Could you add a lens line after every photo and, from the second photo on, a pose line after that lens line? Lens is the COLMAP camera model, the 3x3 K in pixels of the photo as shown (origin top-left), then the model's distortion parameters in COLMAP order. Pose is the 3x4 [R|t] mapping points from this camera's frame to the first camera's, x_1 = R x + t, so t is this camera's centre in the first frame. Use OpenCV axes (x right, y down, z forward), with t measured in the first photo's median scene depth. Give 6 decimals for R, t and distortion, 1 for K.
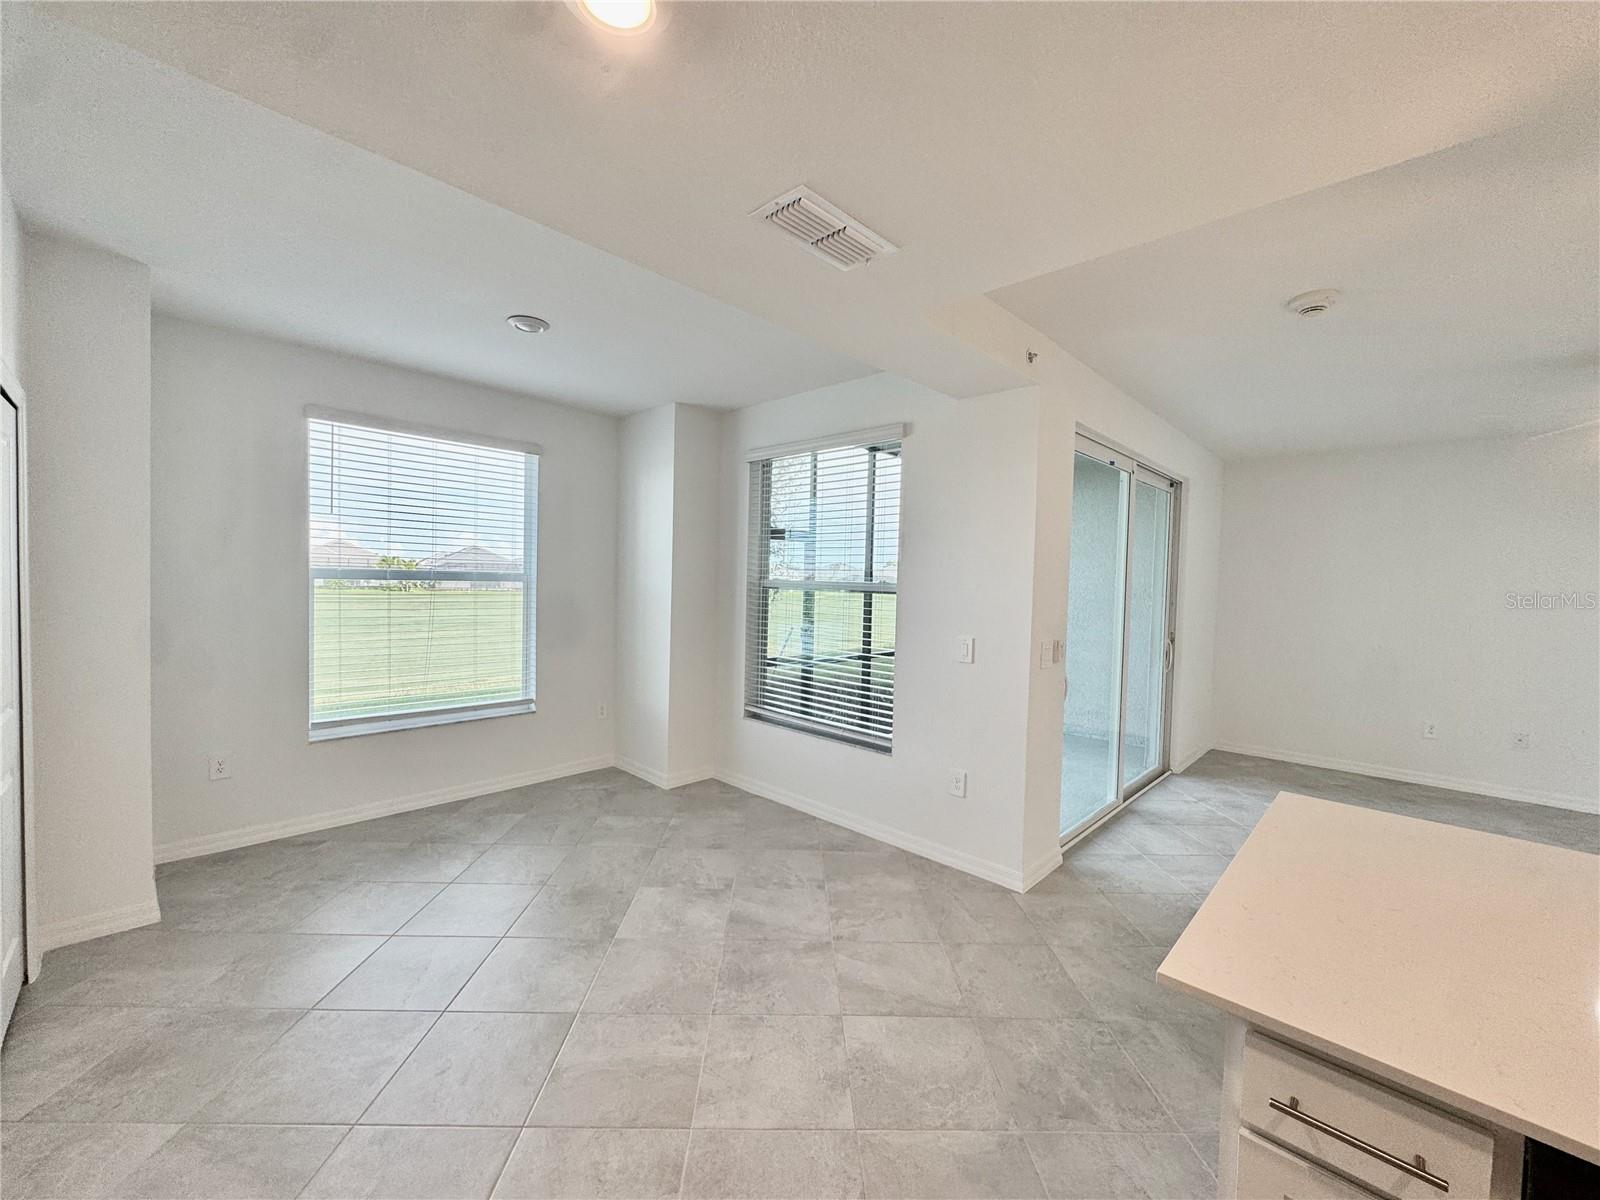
lens RADIAL K [[636.9, 0, 797.1], [0, 636.9, 601.9], [0, 0, 1]] dist [0.000223, 0.000612]
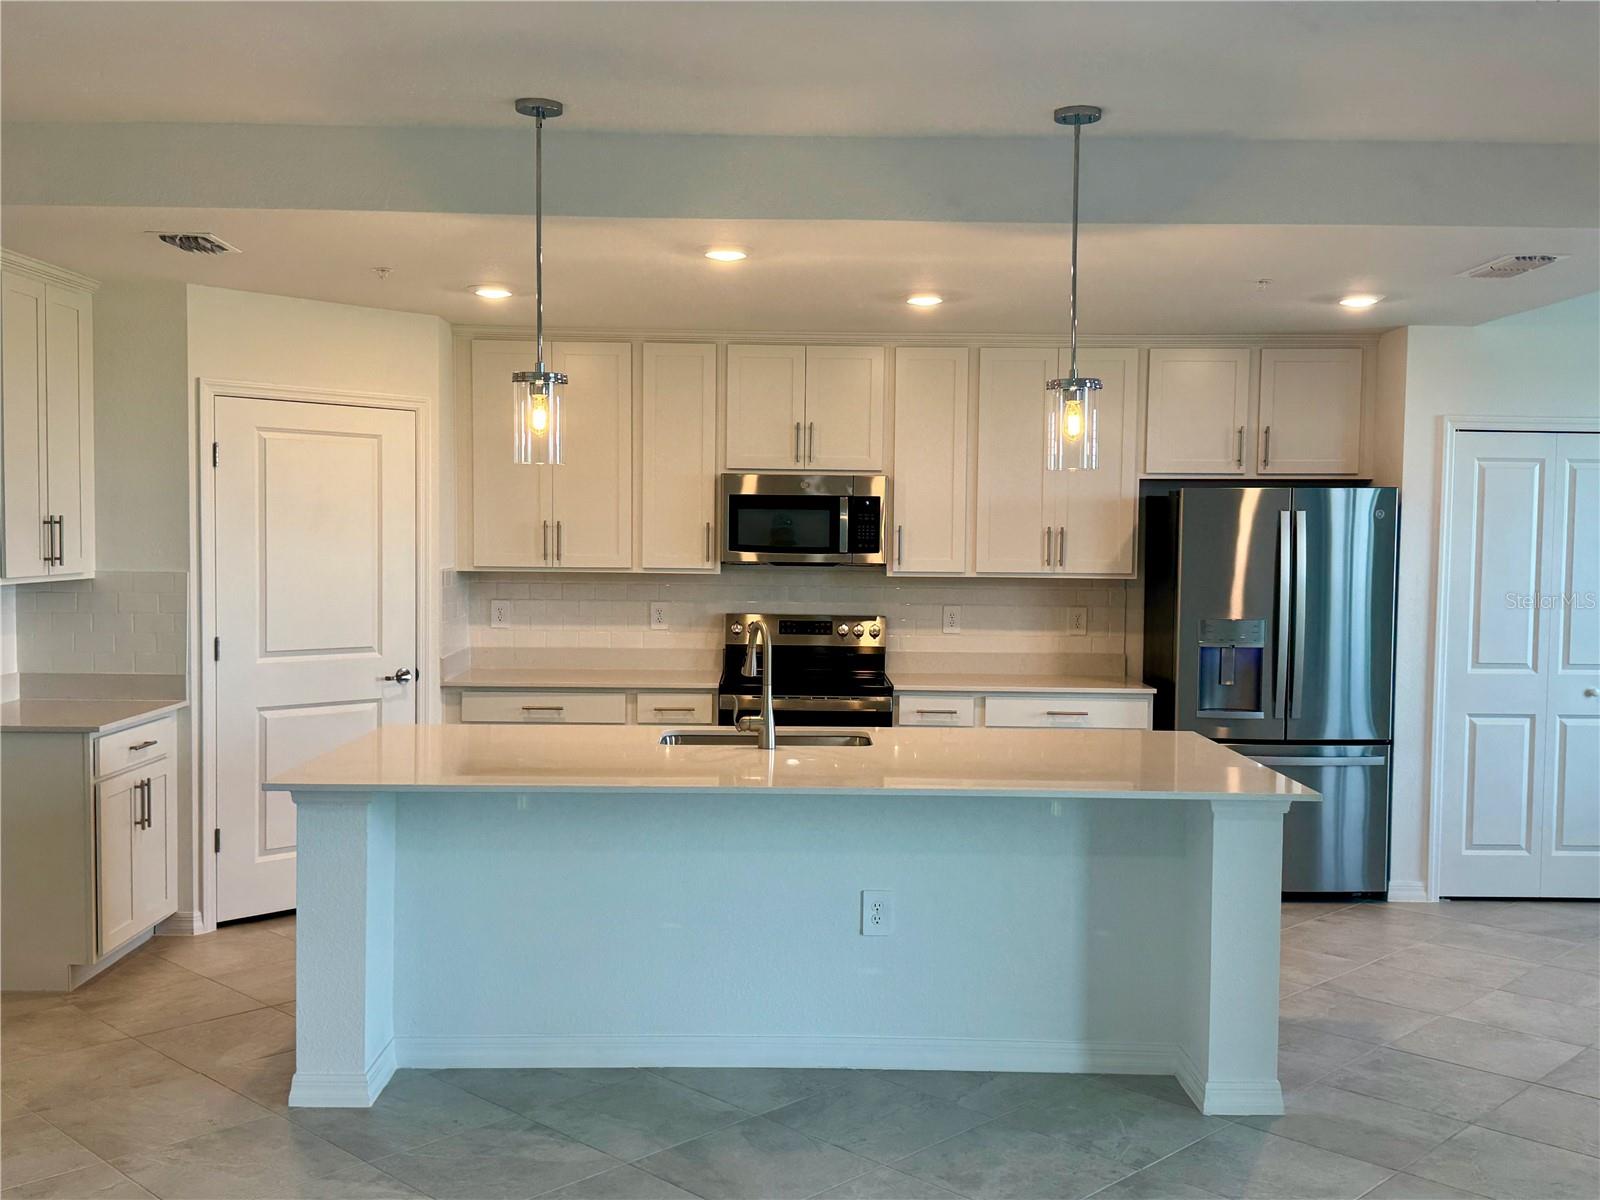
lens RADIAL K [[1592.4, 0, 803.0], [0, 1592.4, 601.9], [0, 0, 1]] dist [0.054899, -0.007314]
pose [[-0.707615, 0.002075, -0.706595, 1.770817], [-0.053951, 0.996918, 0.056956, -0.034666], [0.704535, 0.078425, -0.705323, 1.276725]]
